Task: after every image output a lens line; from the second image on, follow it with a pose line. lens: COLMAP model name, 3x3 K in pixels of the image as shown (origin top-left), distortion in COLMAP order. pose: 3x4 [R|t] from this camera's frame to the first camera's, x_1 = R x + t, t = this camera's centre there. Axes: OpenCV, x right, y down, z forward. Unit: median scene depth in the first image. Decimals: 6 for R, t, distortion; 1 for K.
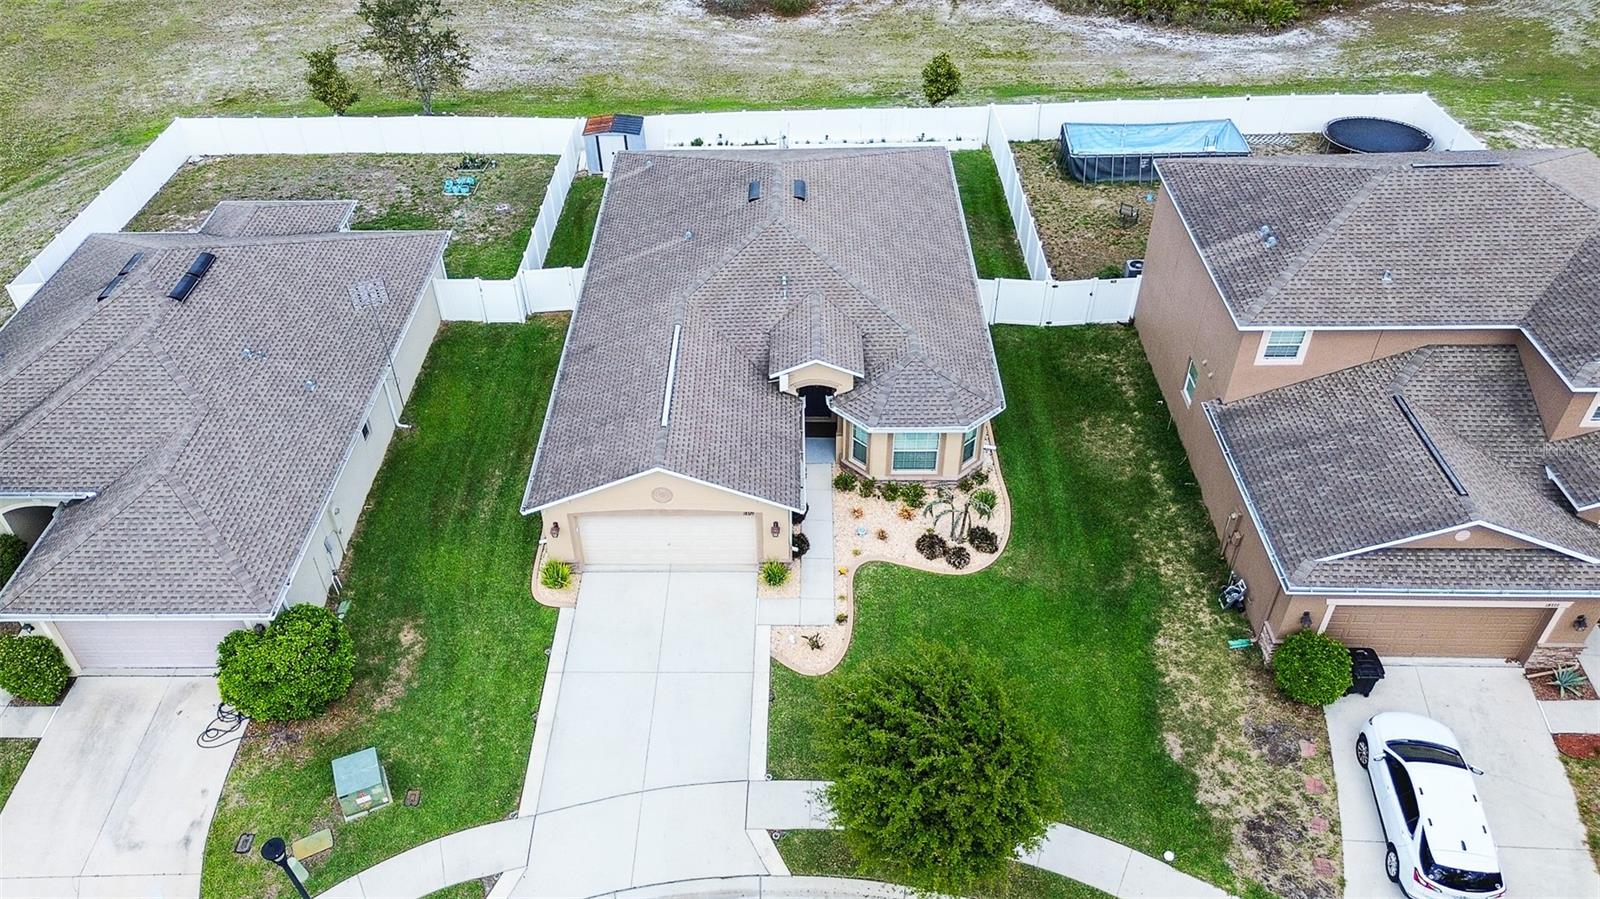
lens RADIAL K [[1163.7, 0, 750.0], [0, 1163.7, 451.3], [0, 0, 1]] dist [0.042078, -0.001263]
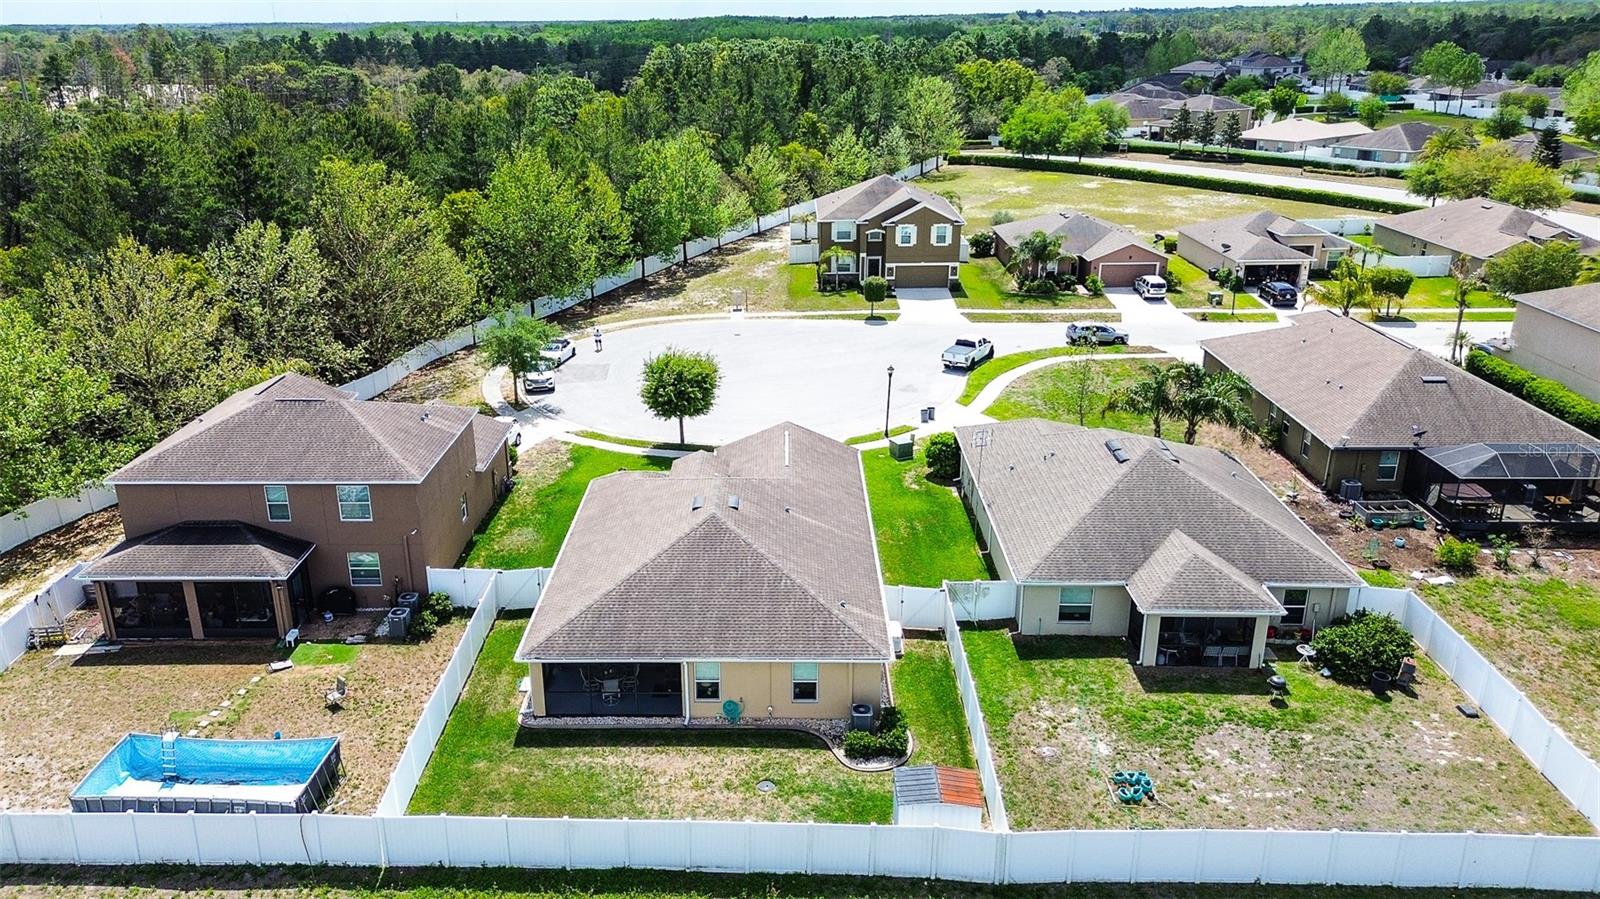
lens RADIAL K [[1159.4, 0, 759.0], [0, 1159.4, 448.0], [0, 0, 1]] dist [0.049007, -0.002862]
pose [[-0.999106, 0.039337, 0.015488, -0.057907], [0.033454, 0.511638, 0.858550, -1.571588], [0.025848, 0.858300, -0.512496, 1.927887]]
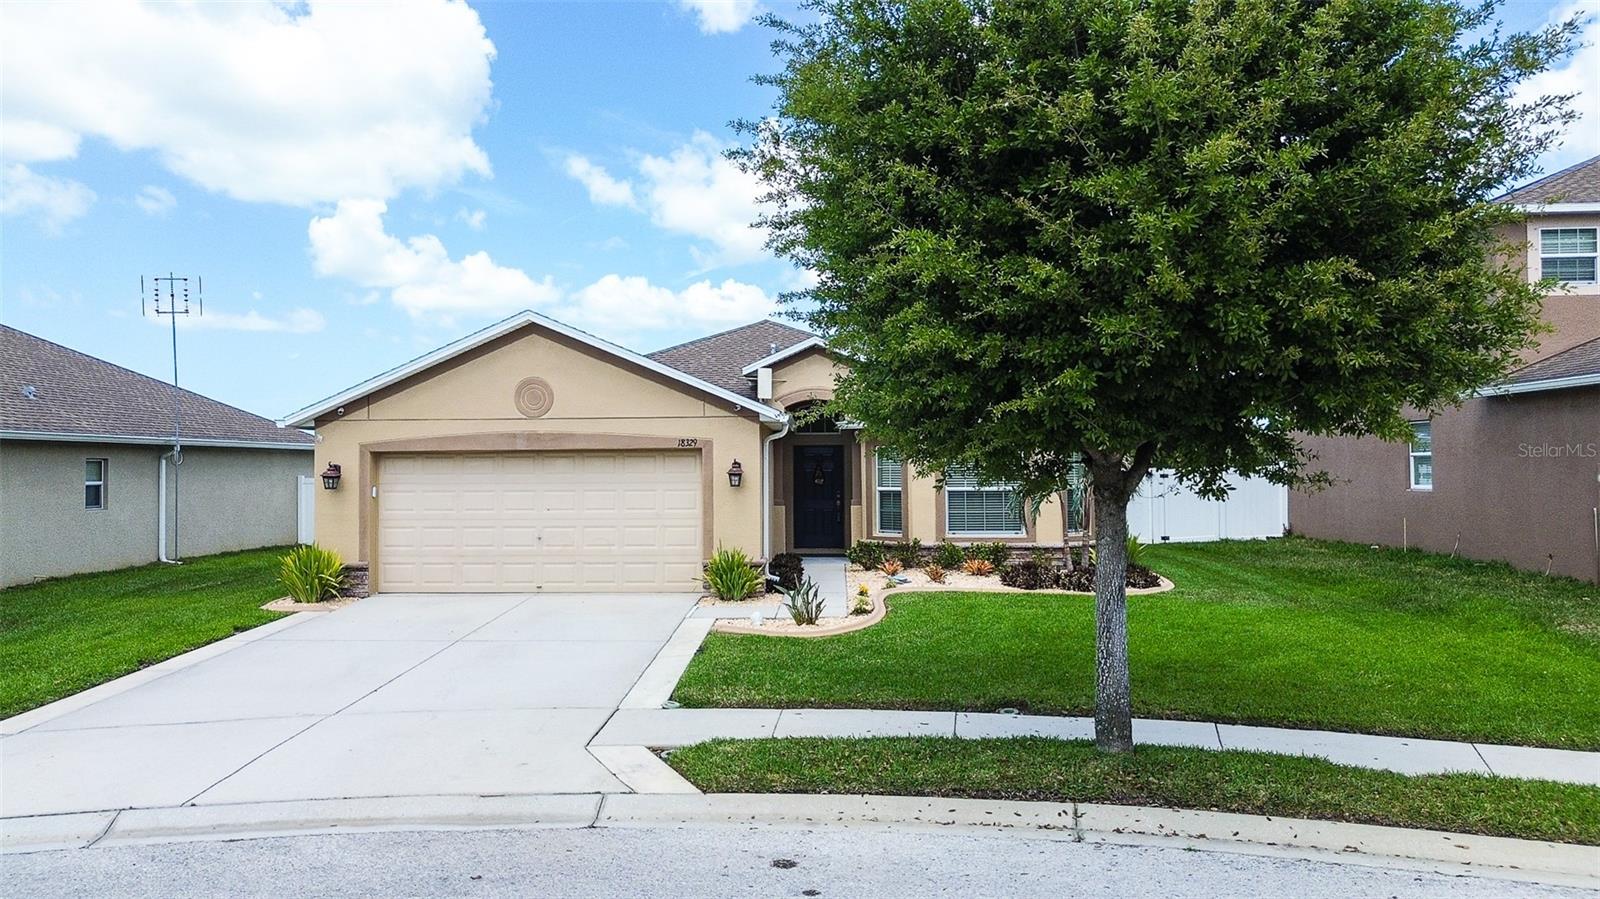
lens RADIAL K [[1183.6, 0, 747.4], [0, 1183.6, 446.1], [0, 0, 1]] dist [0.036714, -0.002357]
pose [[0.999195, 0.018158, -0.035774, 0.045742], [-0.037099, 0.757588, -0.651677, 0.404694], [0.015268, 0.652480, 0.757652, 0.560679]]
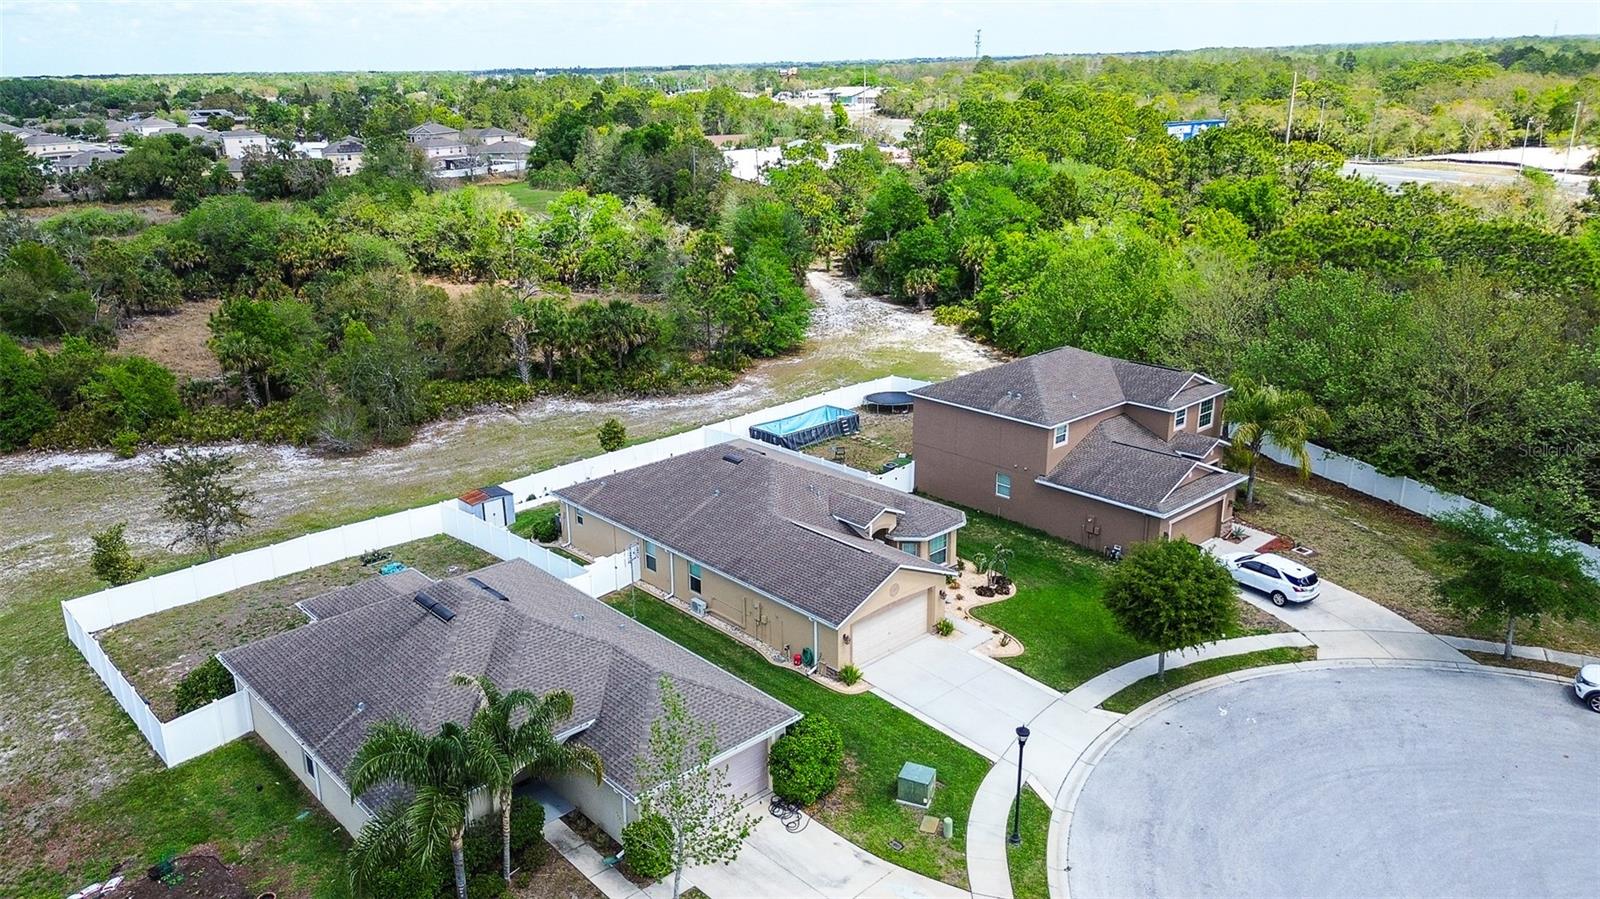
lens RADIAL K [[1141.0, 0, 766.8], [0, 1141.0, 446.6], [0, 0, 1]] dist [0.054018, -0.000179]
pose [[0.725762, -0.200011, 0.658229, -1.132679], [0.440286, 0.870226, -0.221029, 0.128372], [-0.528600, 0.450224, 0.719640, -0.103750]]
